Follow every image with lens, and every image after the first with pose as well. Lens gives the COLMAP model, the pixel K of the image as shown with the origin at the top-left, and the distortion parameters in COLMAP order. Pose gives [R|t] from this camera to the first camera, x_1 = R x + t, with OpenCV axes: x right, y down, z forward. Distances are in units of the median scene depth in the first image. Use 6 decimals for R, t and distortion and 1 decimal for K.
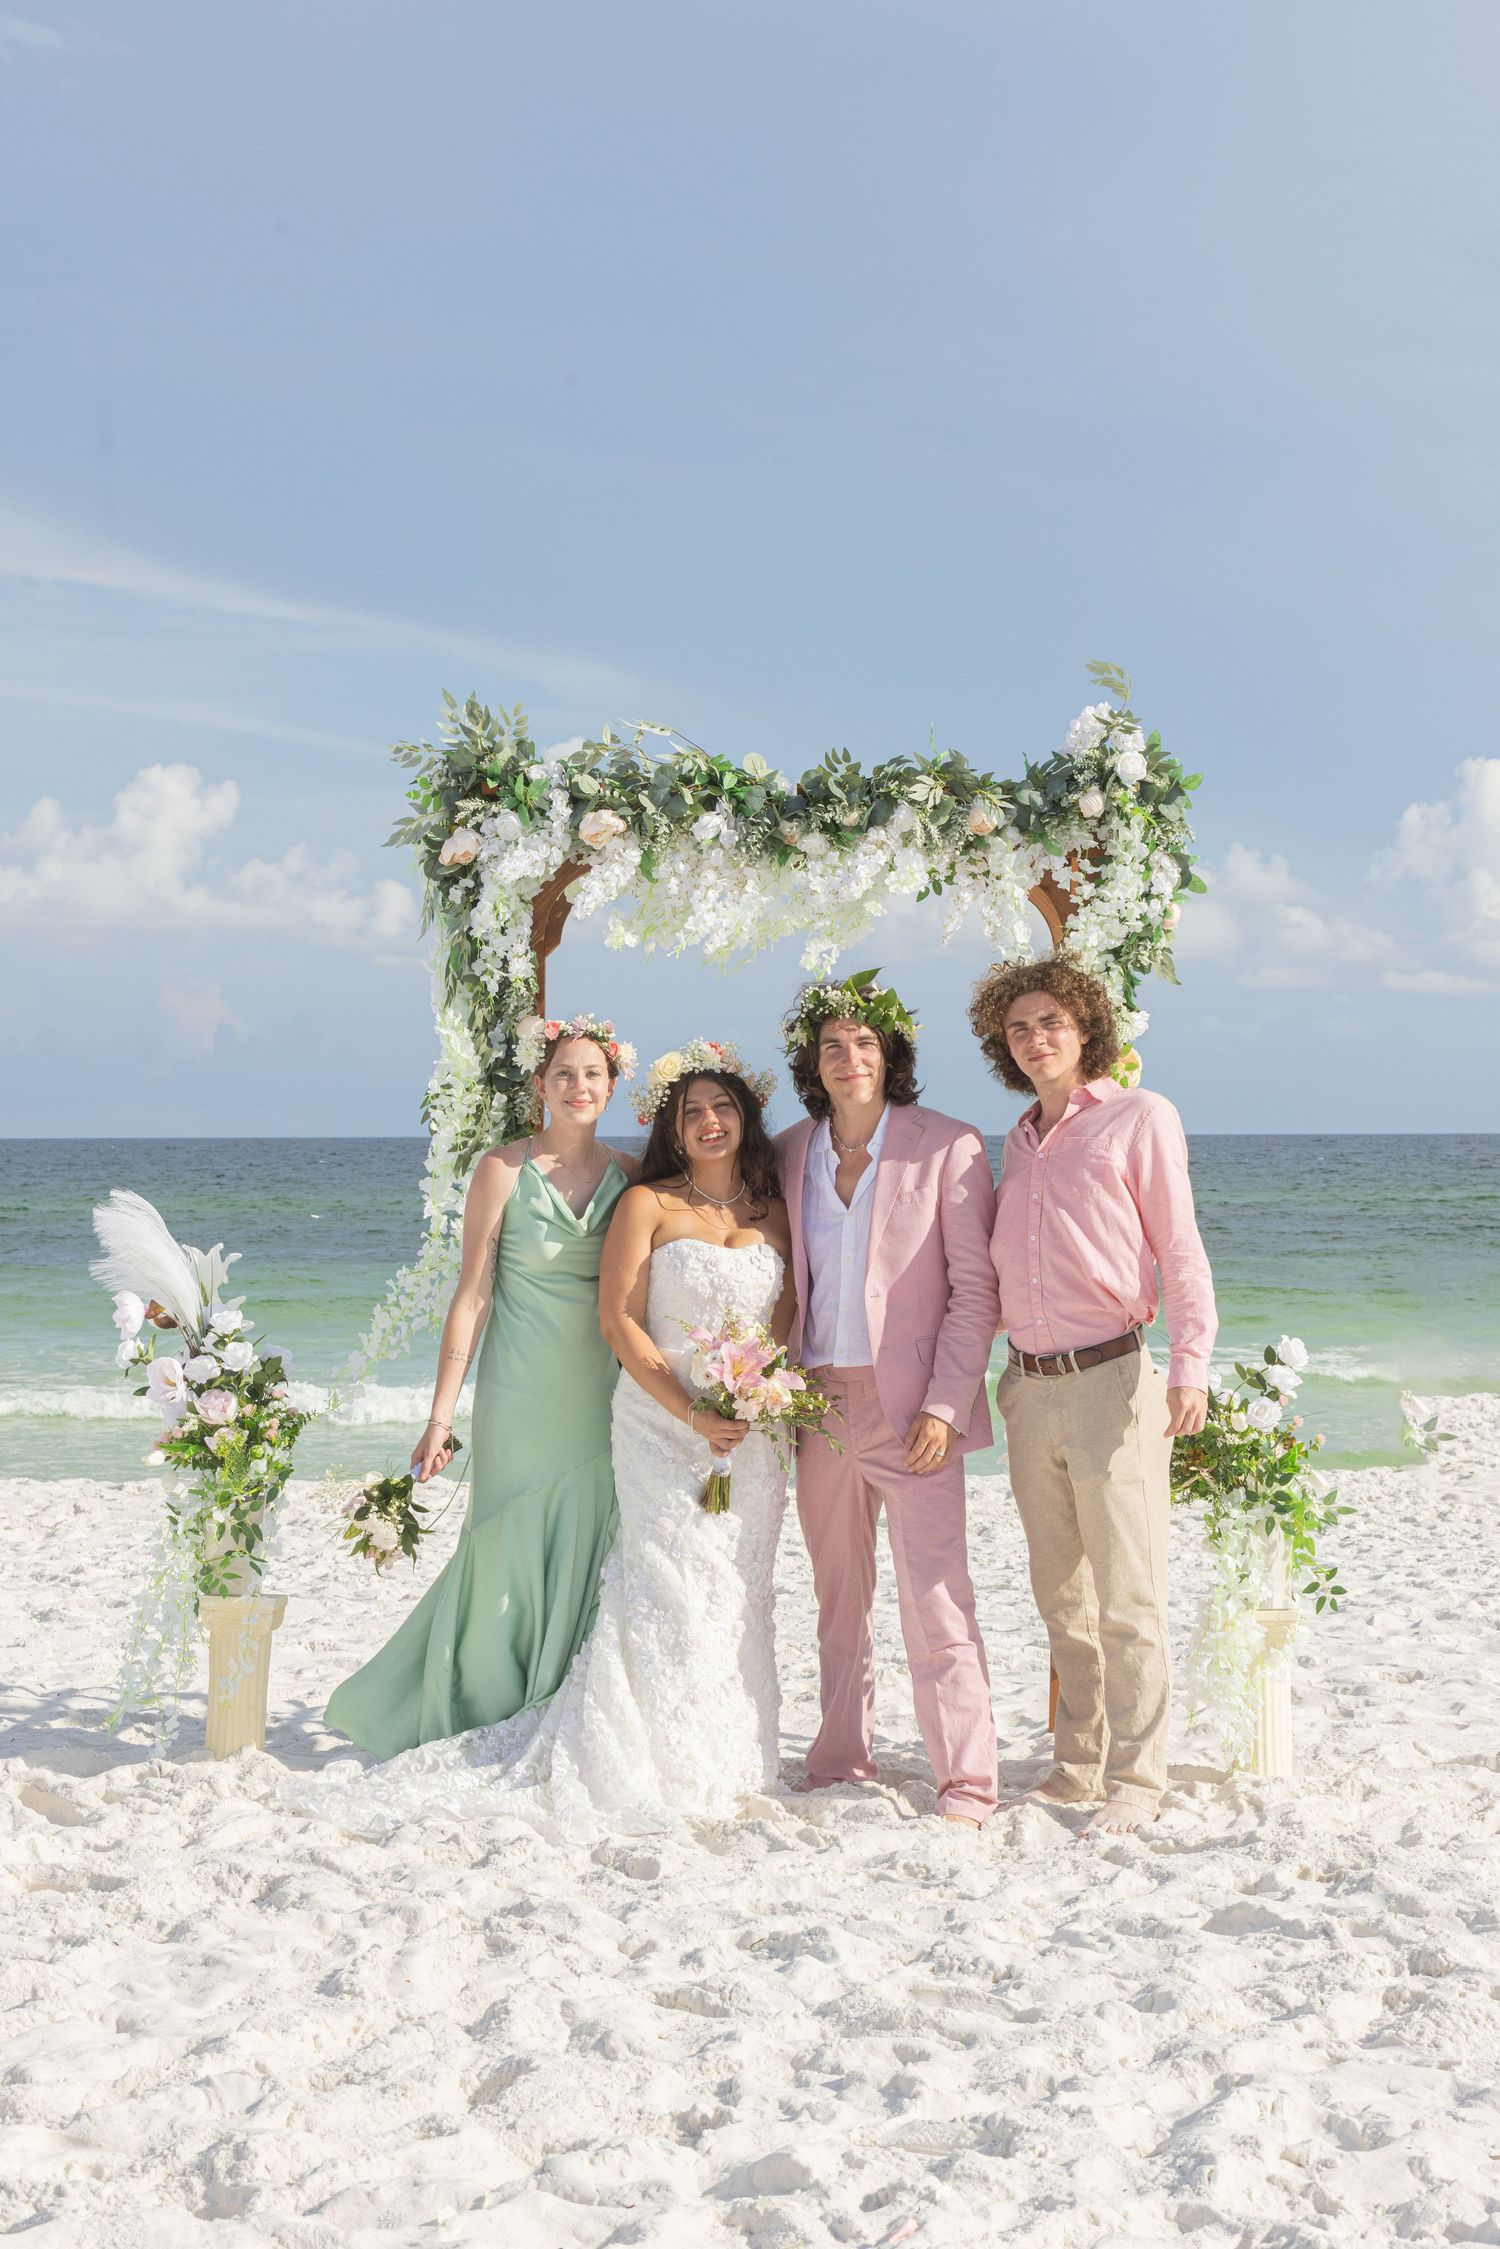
lens RADIAL K [[4666.2, 0, 772.0], [0, 4666.2, 1219.5], [0, 0, 1]] dist [0.281716, 0.000000]
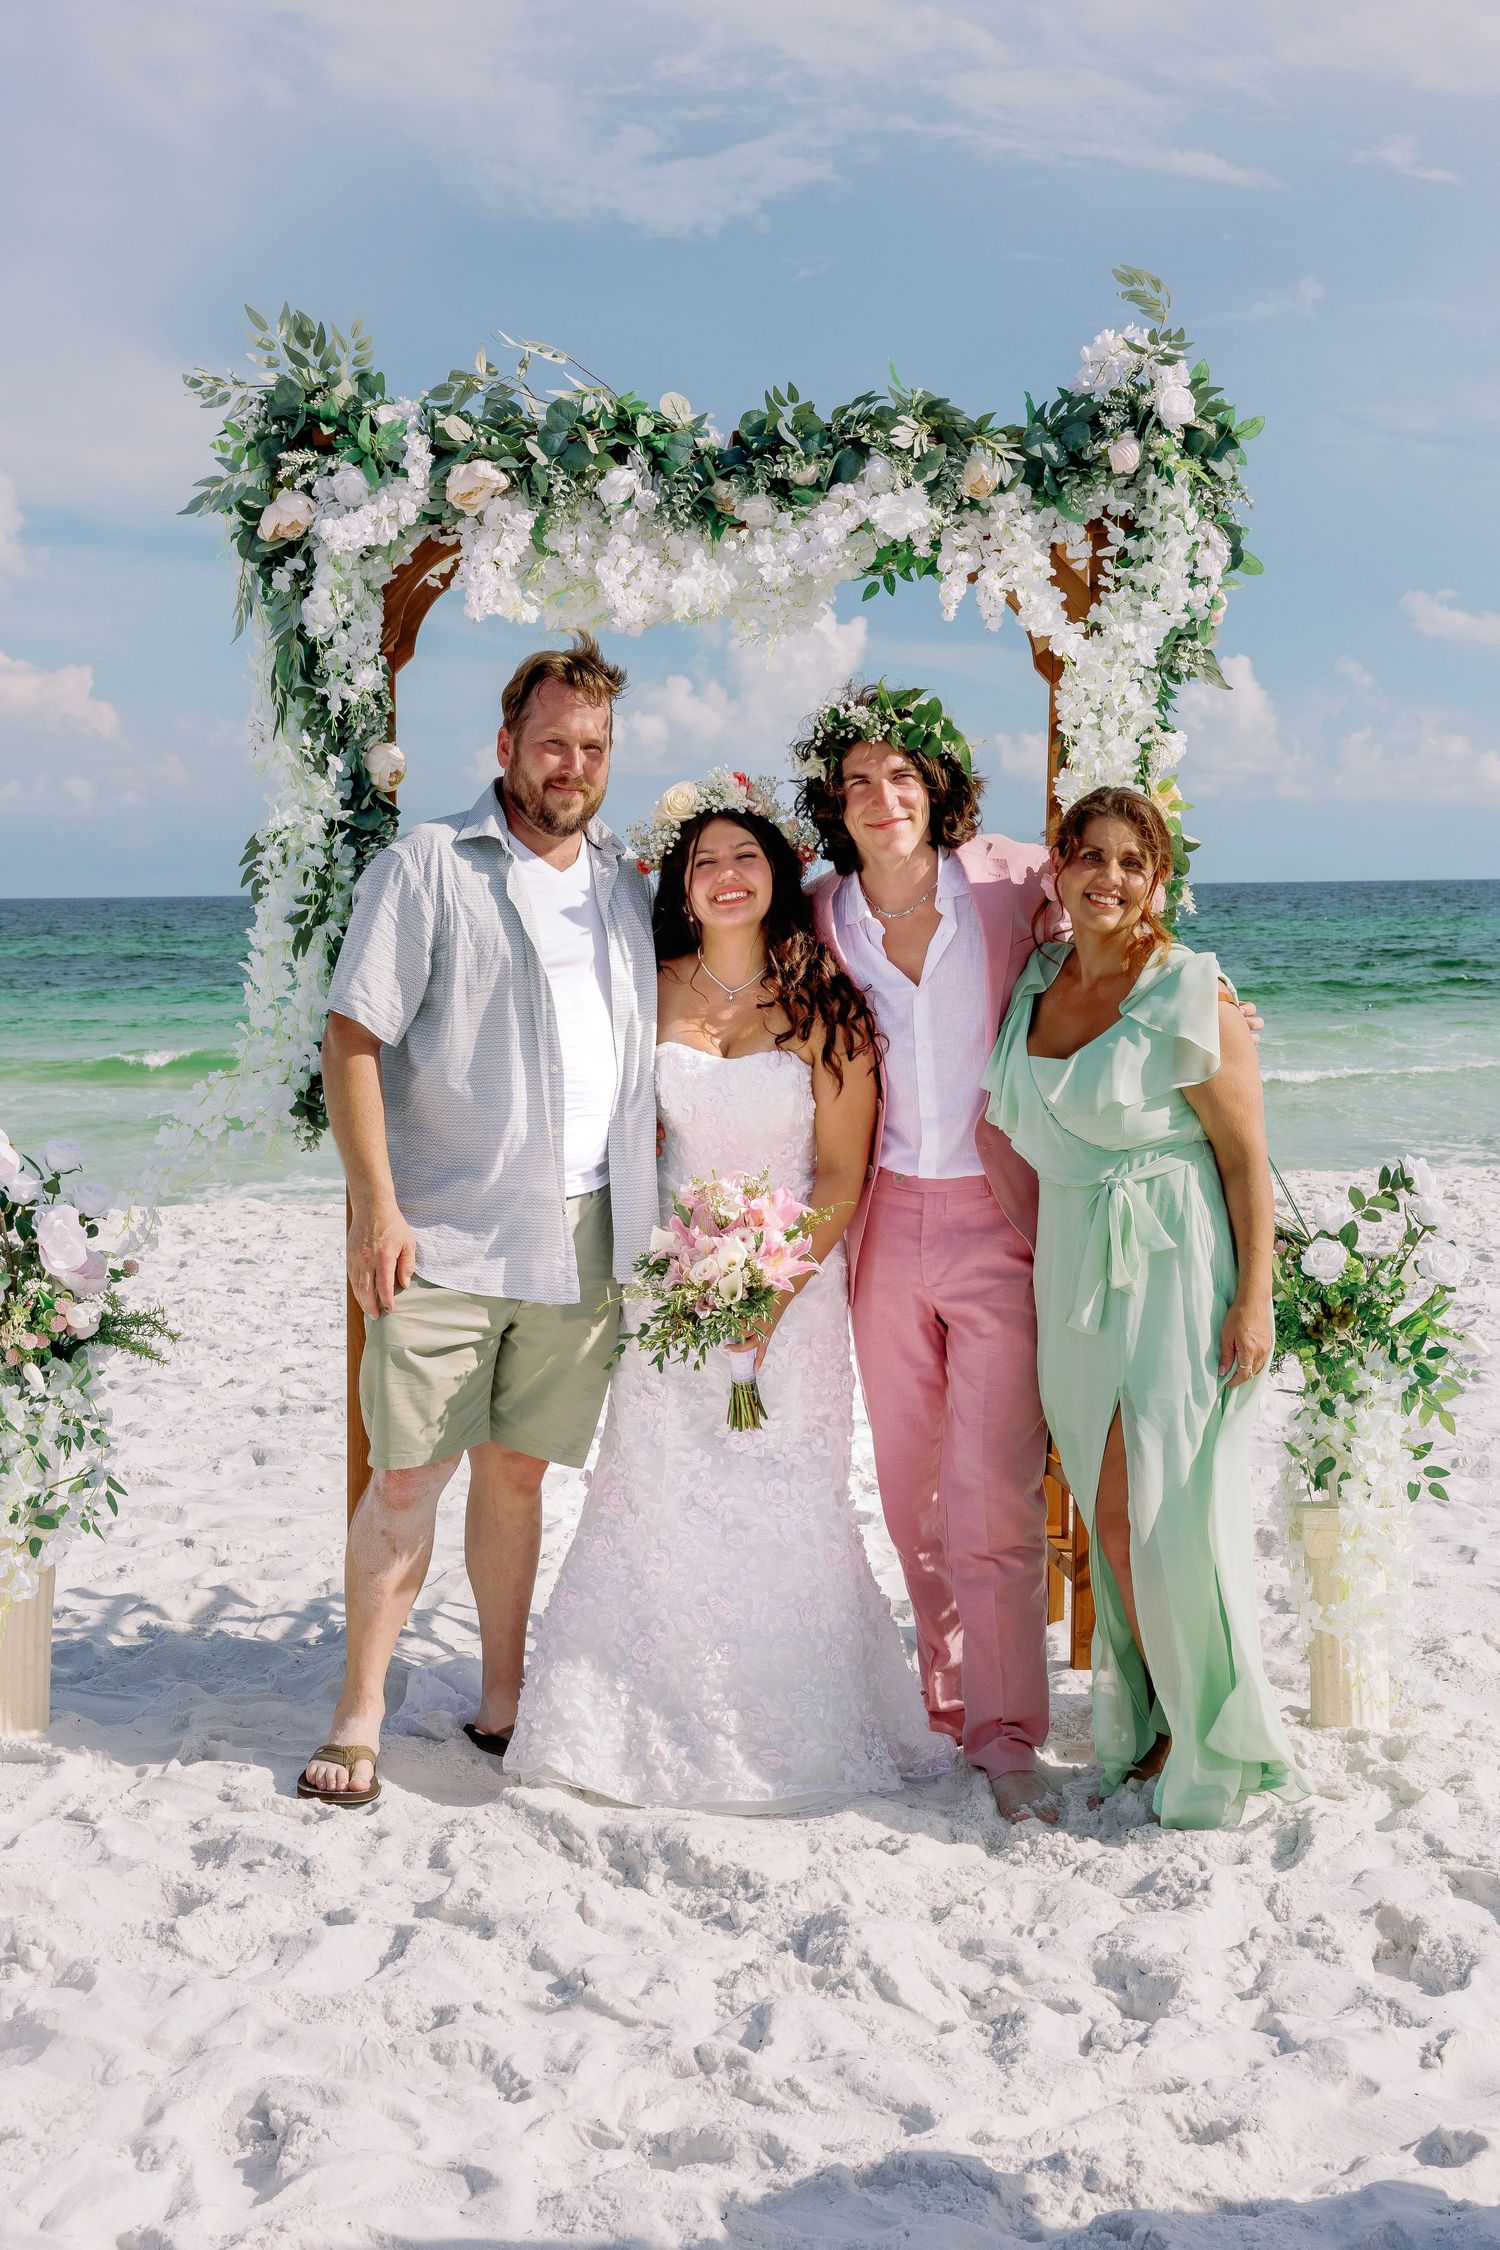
lens RADIAL K [[3738.6, 0, 791.6], [0, 3738.6, 1172.0], [0, 0, 1]] dist [0.043172, 0.000000]
pose [[0.996705, -0.015124, 0.079690, -0.035460], [0.010160, 0.998003, 0.062342, -0.011226], [-0.080474, -0.061327, 0.994868, 0.392466]]
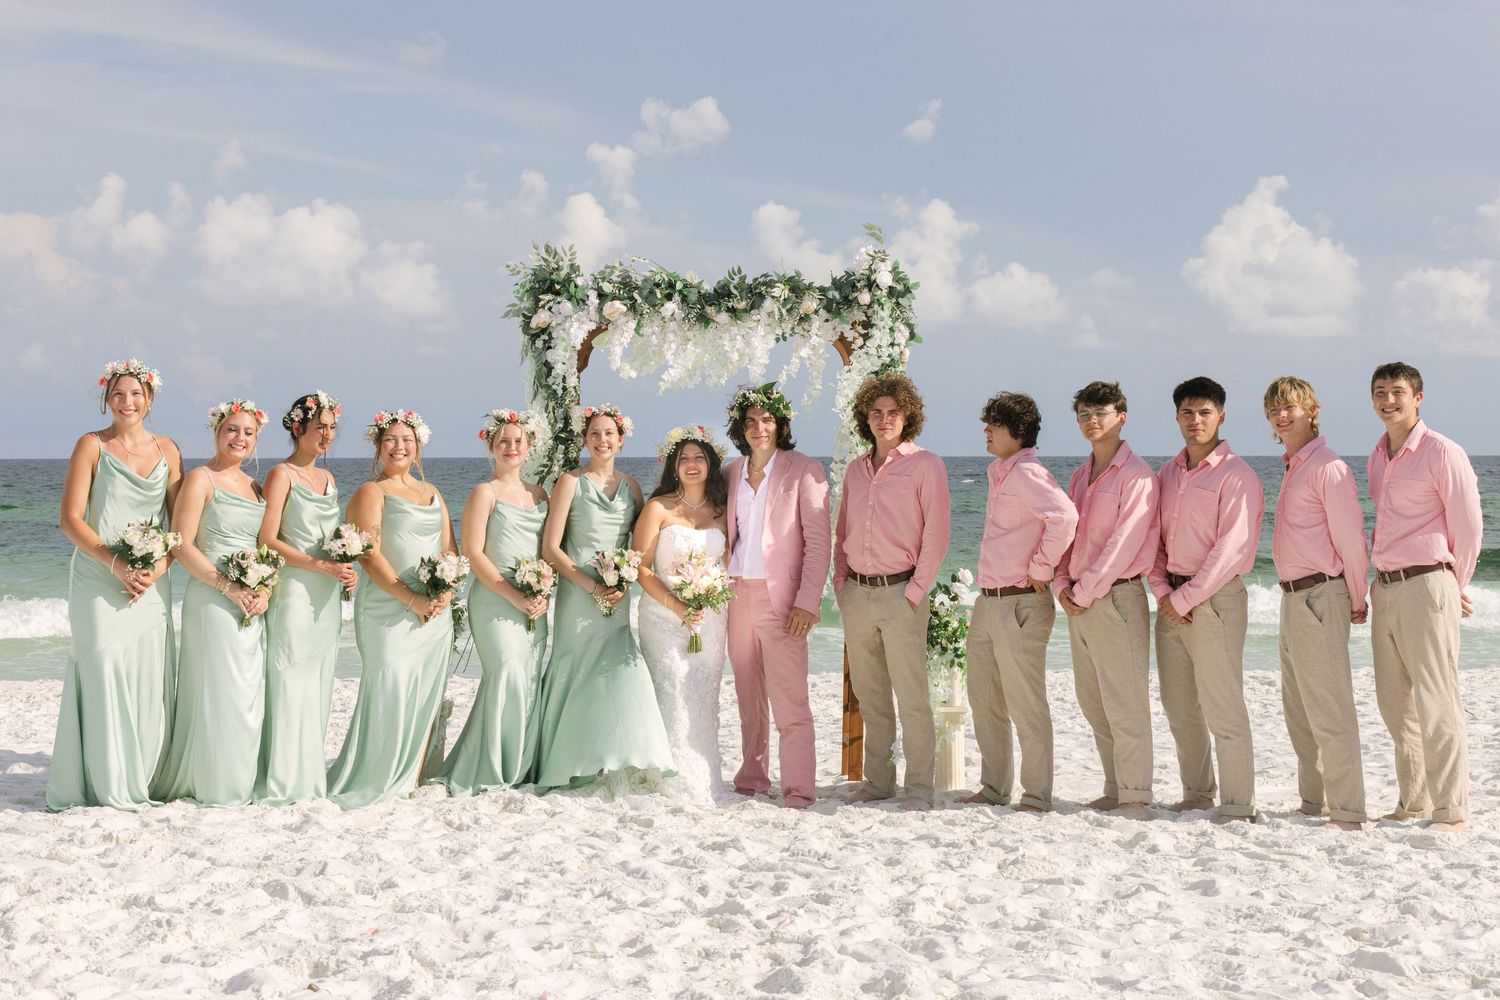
lens RADIAL K [[3112.2, 0, 718.9], [0, 3112.2, 552.5], [0, 0, 1]] dist [0.281716, 0.000000]
pose [[0.999760, 0.000642, 0.021916, -0.021082], [-0.000869, 0.999946, 0.010324, 0.004368], [-0.021908, -0.010340, 0.999707, -0.305342]]
